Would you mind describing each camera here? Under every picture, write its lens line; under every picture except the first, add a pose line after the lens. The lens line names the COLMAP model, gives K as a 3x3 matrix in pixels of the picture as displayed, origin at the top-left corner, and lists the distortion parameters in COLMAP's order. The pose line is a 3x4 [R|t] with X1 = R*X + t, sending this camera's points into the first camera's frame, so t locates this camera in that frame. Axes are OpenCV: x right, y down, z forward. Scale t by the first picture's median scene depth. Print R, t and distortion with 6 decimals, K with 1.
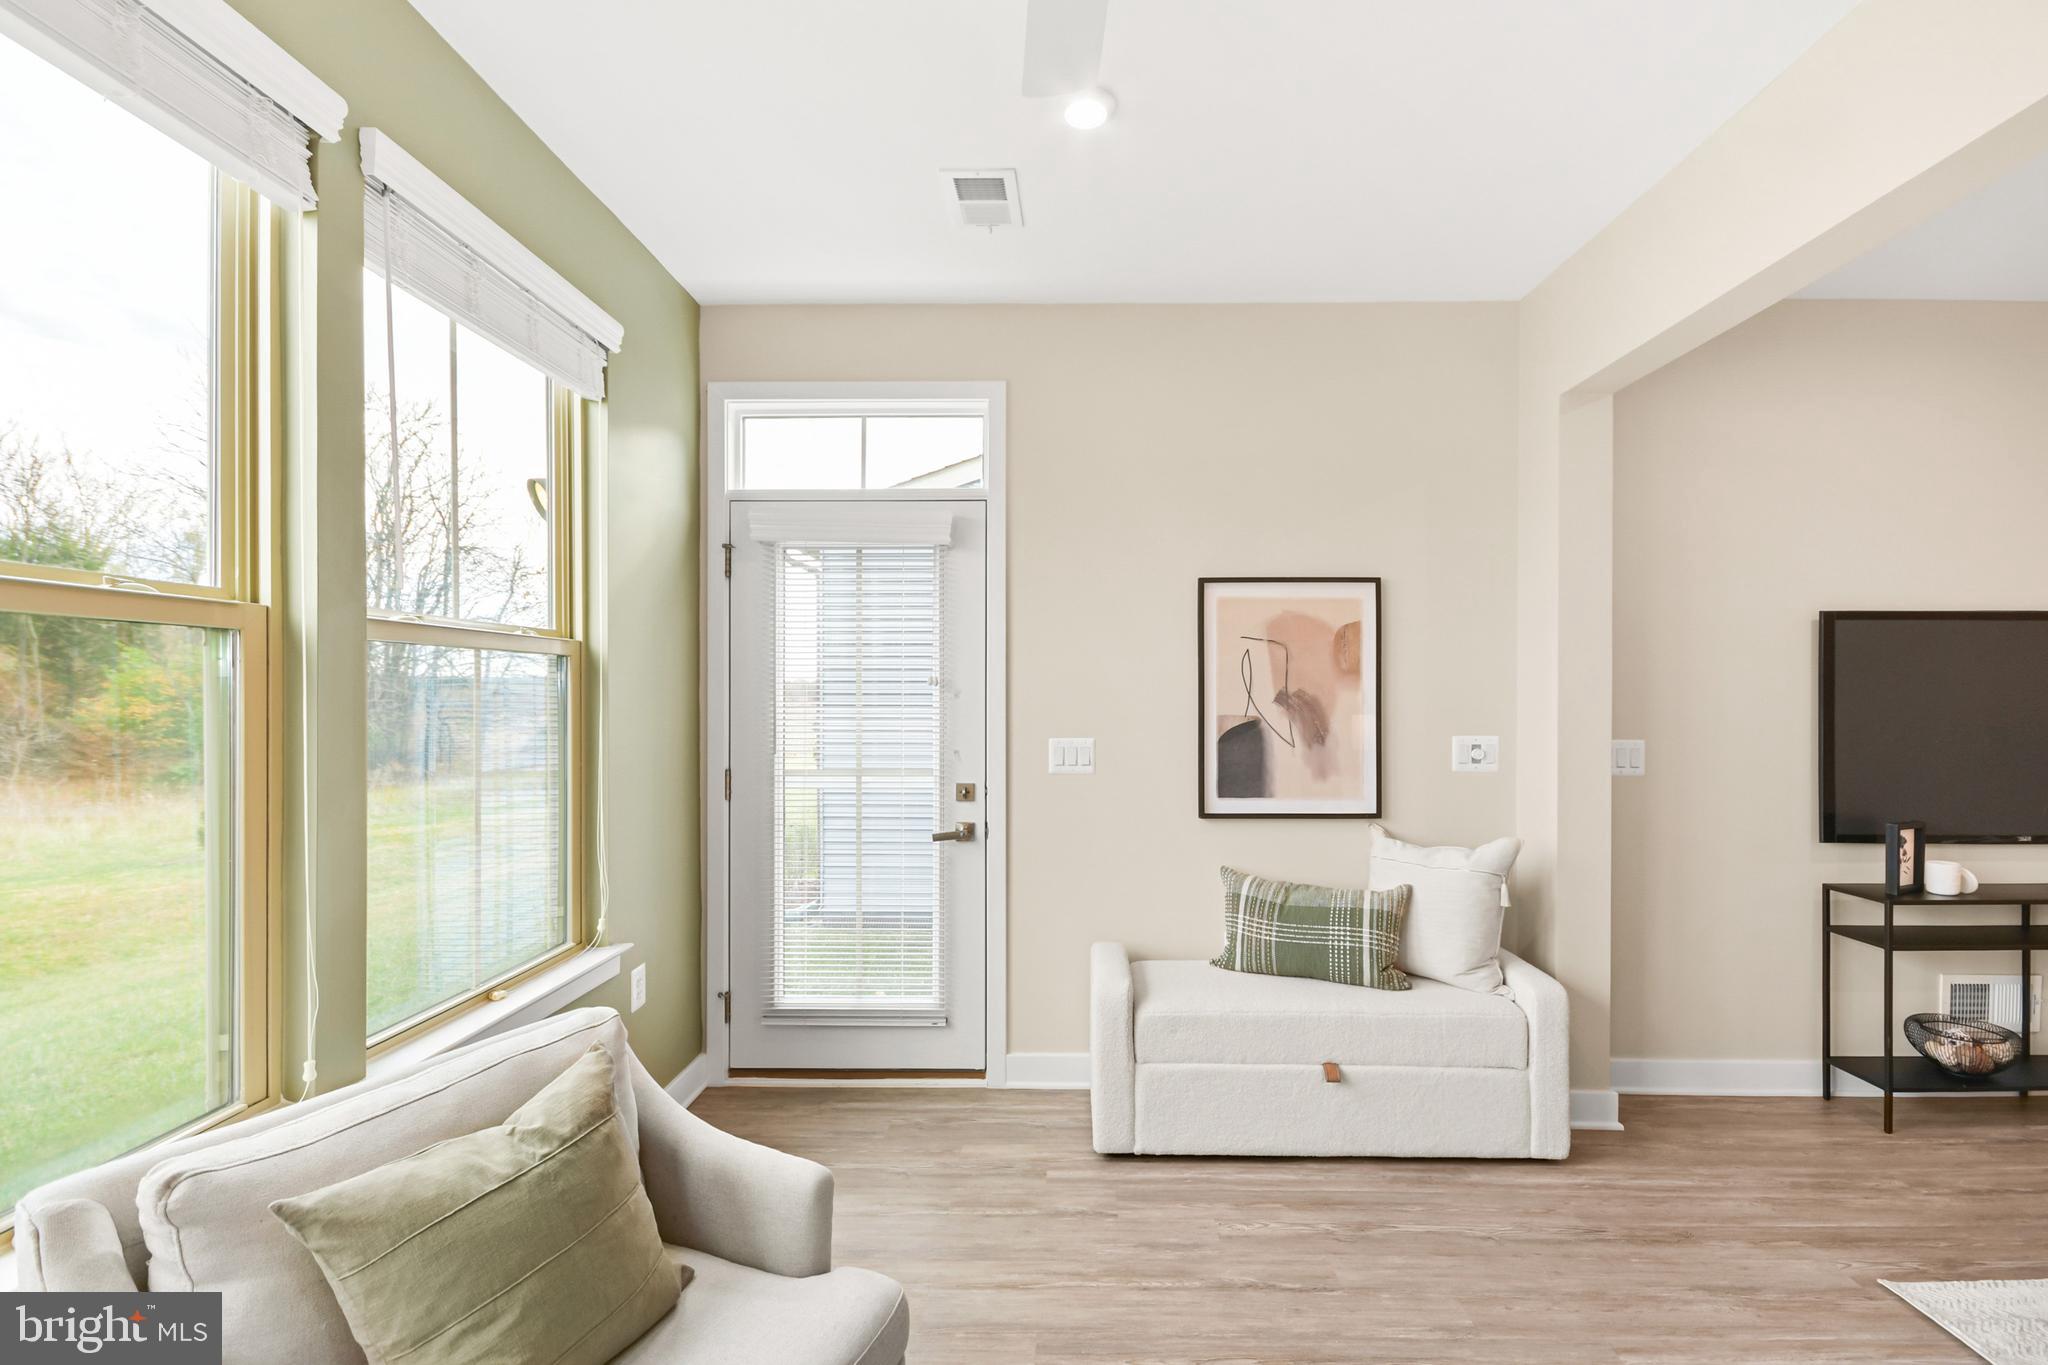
lens RADIAL K [[910.3, 0, 1033.3], [0, 910.3, 696.1], [0, 0, 1]] dist [0.014323, -0.004661]
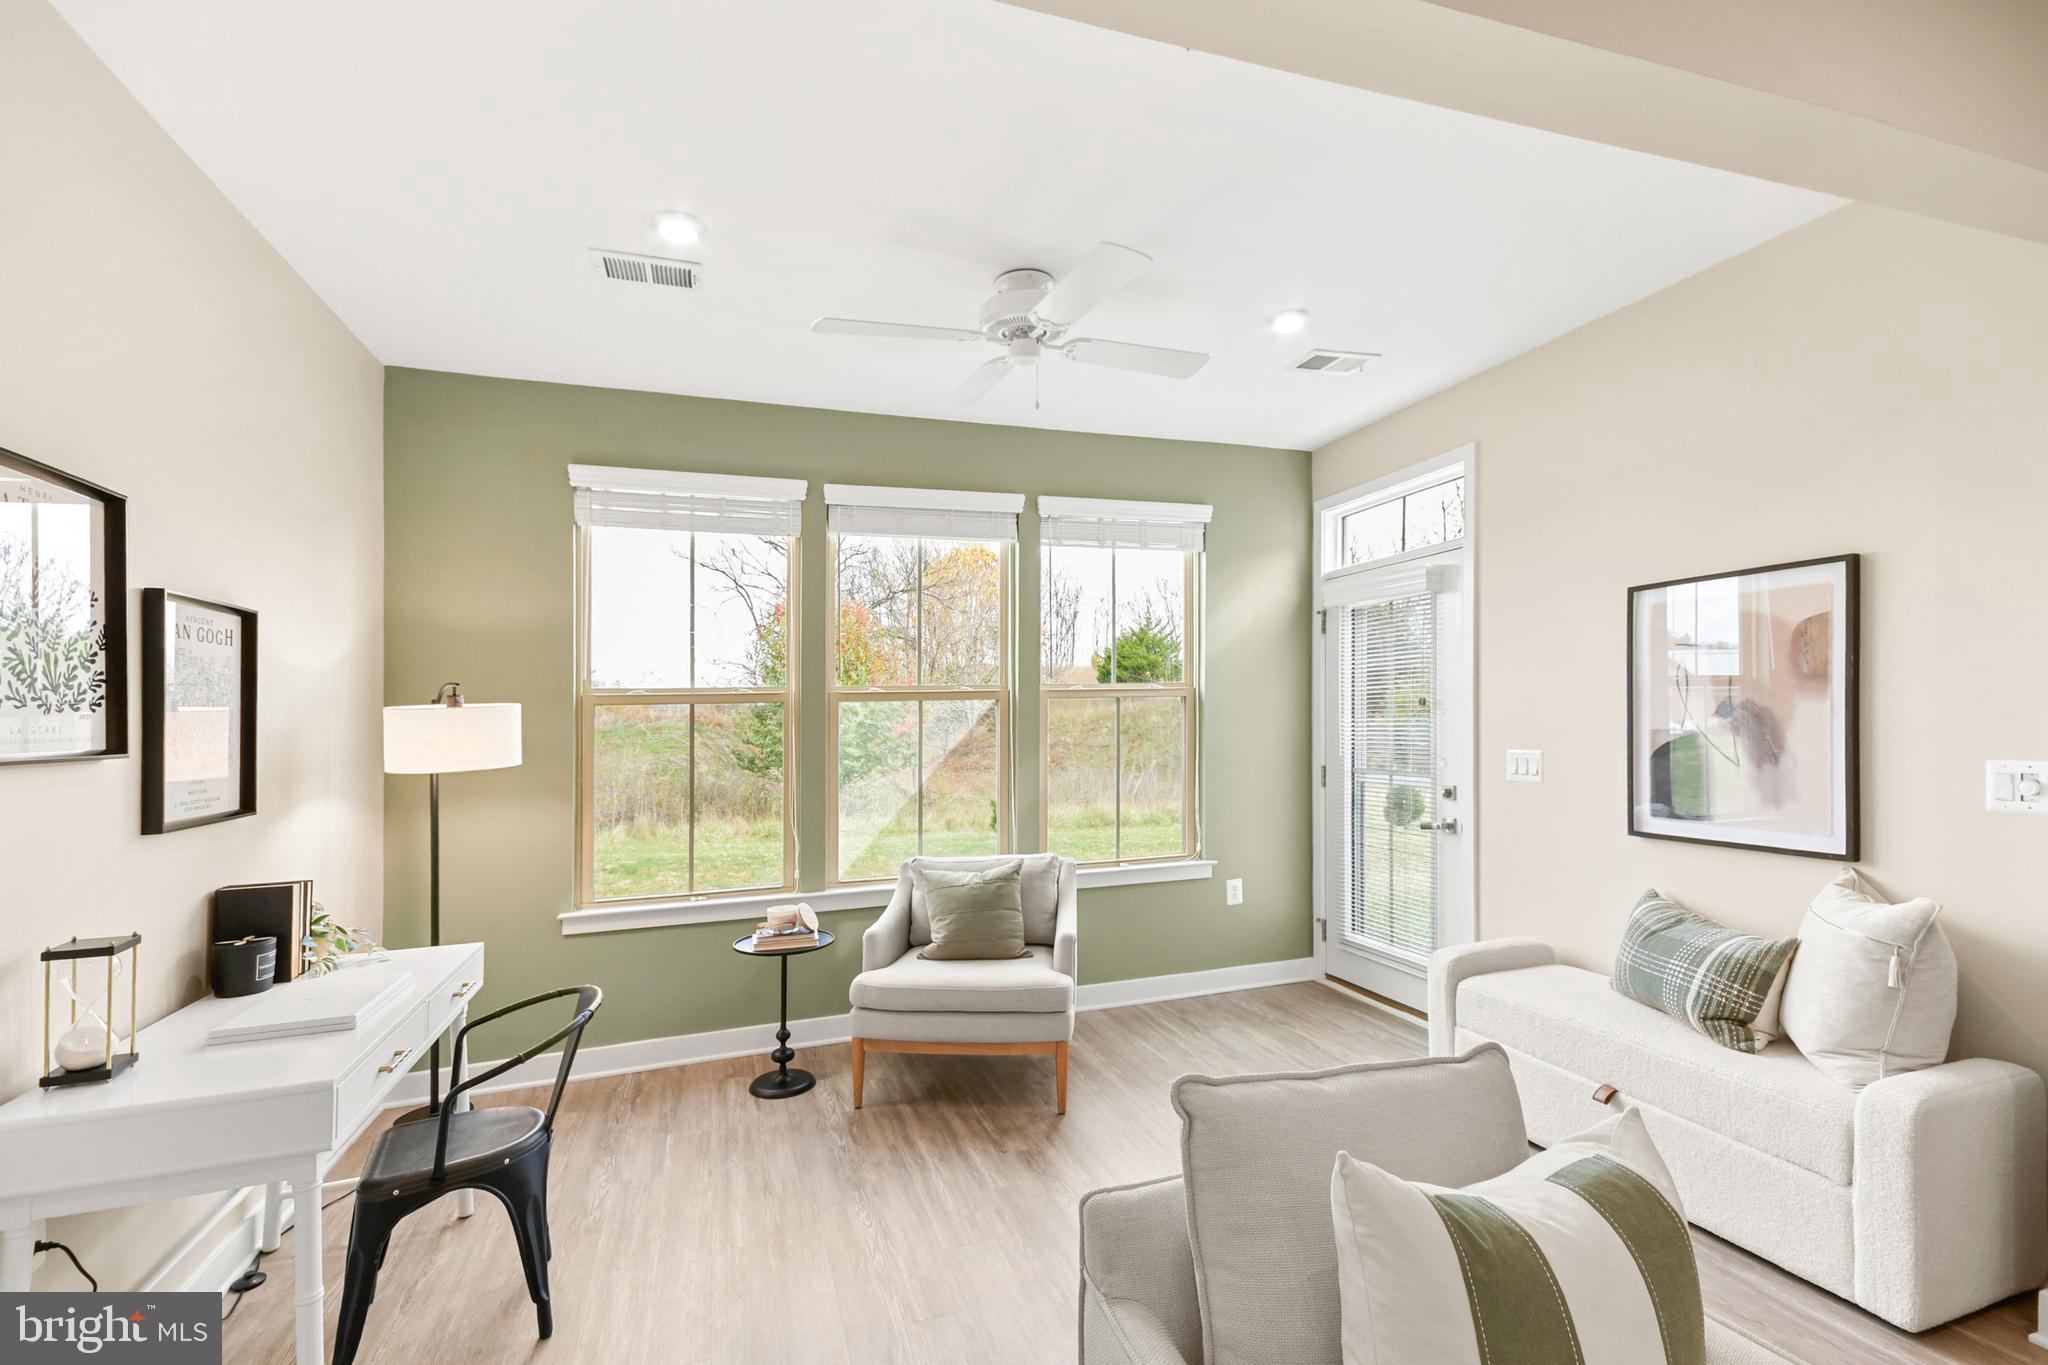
lens RADIAL K [[910.3, 0, 1019.9], [0, 910.3, 664.5], [0, 0, 1]] dist [0.014323, -0.004661]
pose [[0.331157, -0.064944, -0.941338, 0.890444], [0.027795, 0.997867, -0.059066, -0.008191], [0.943166, -0.006604, 0.332256, 0.064244]]
